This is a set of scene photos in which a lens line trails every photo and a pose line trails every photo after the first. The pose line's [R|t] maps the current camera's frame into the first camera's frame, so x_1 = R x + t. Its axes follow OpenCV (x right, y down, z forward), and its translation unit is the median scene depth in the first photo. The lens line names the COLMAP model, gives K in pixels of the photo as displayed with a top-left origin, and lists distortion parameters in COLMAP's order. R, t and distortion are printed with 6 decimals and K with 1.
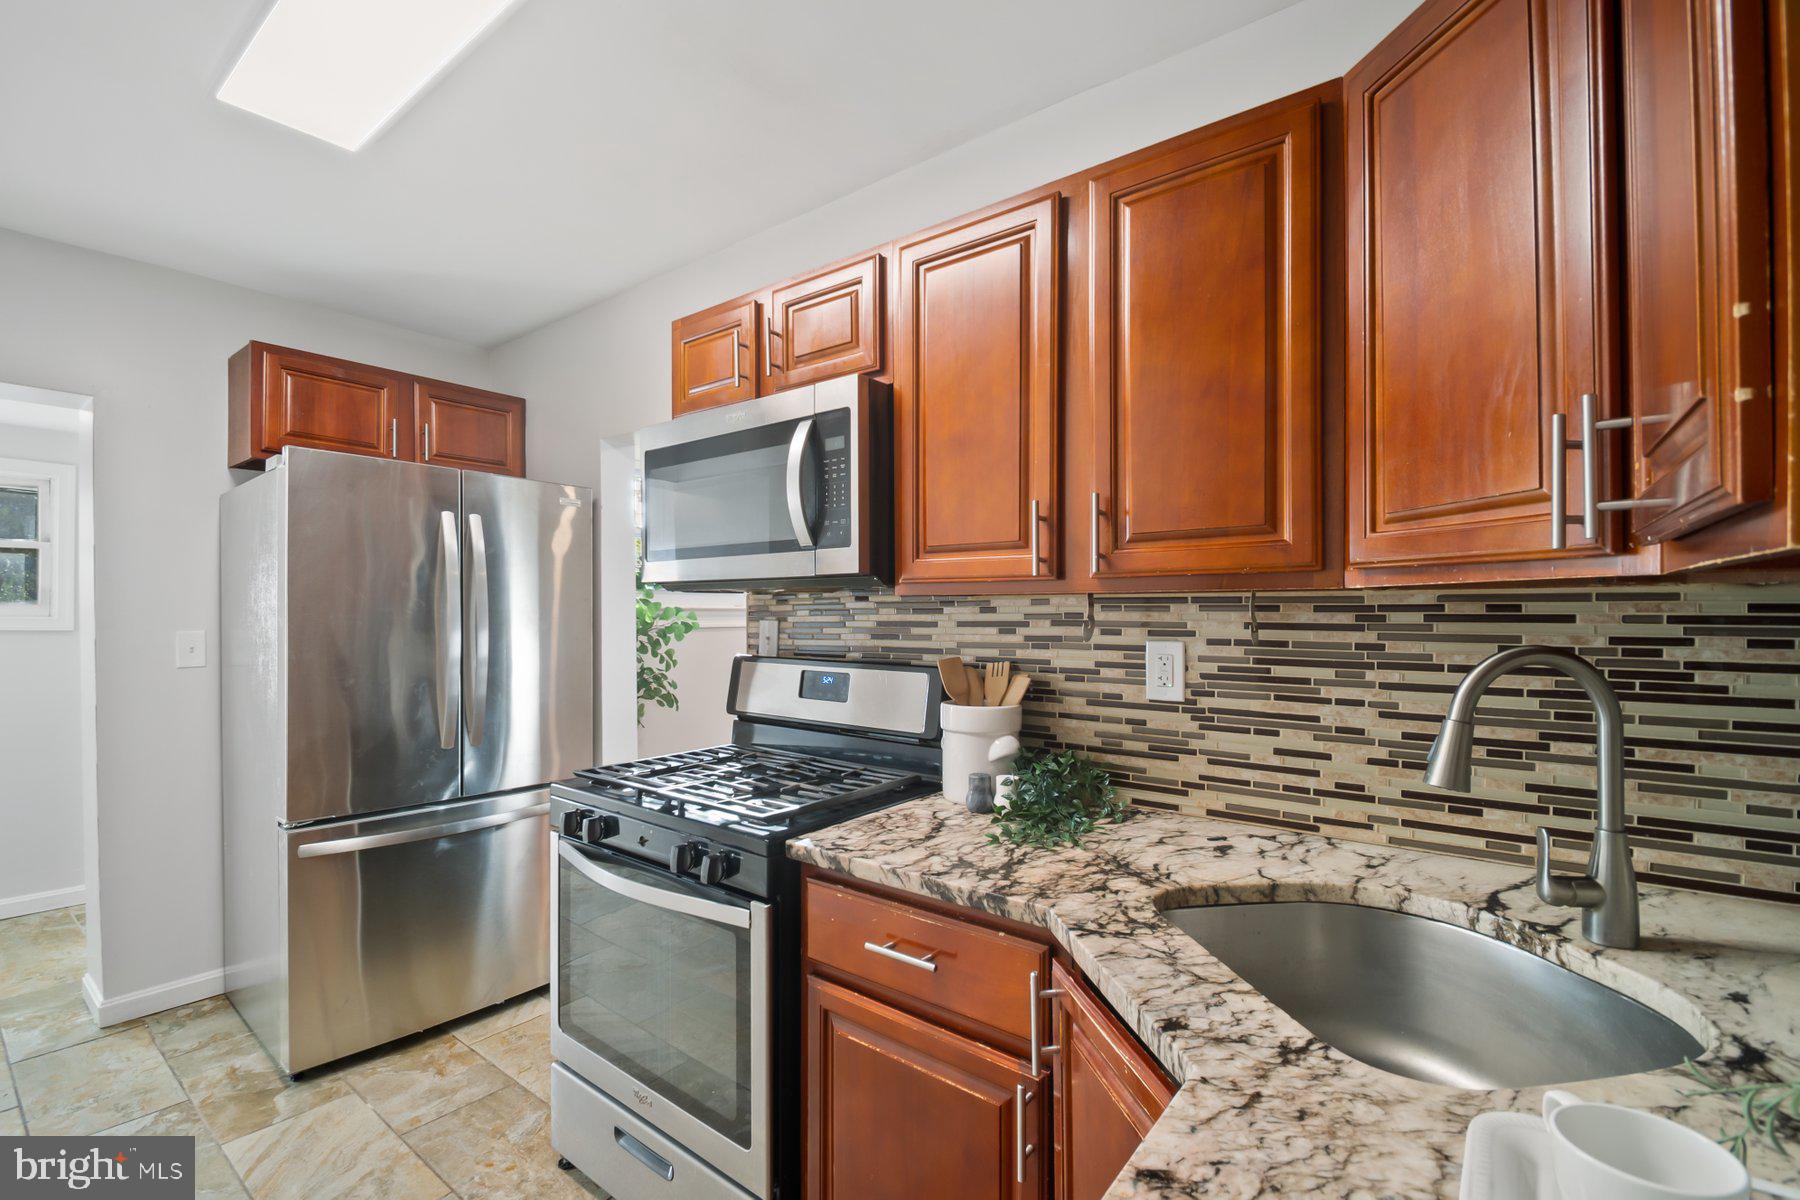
lens RADIAL K [[824.3, 0, 903.8], [0, 824.3, 603.5], [0, 0, 1]] dist [-0.009873, -0.000684]
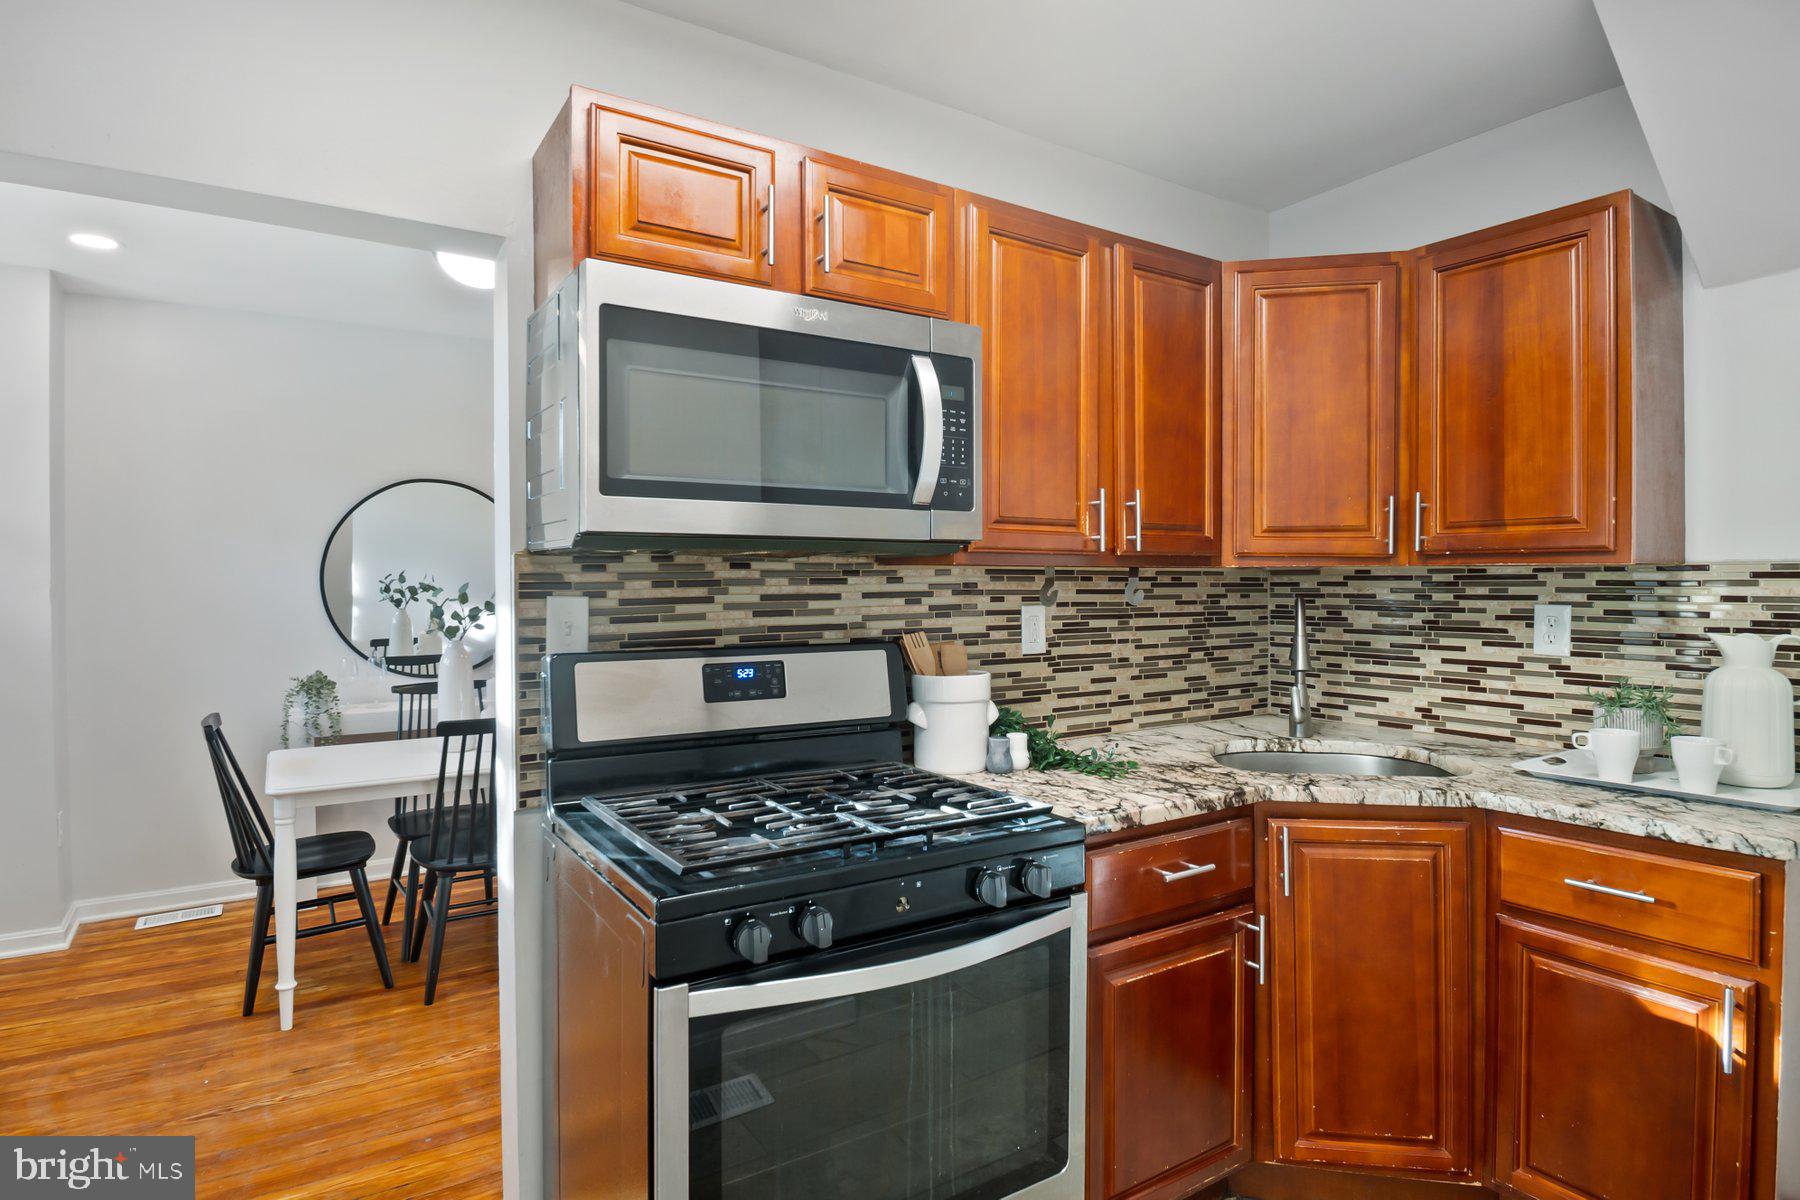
lens RADIAL K [[920.5, 0, 903.6], [0, 920.5, 584.8], [0, 0, 1]] dist [-0.033918, -0.003303]
pose [[0.331258, -0.002970, 0.943536, -1.056824], [-0.004404, 0.999979, 0.004693, 0.009453], [-0.943530, -0.005710, 0.331238, 0.734741]]
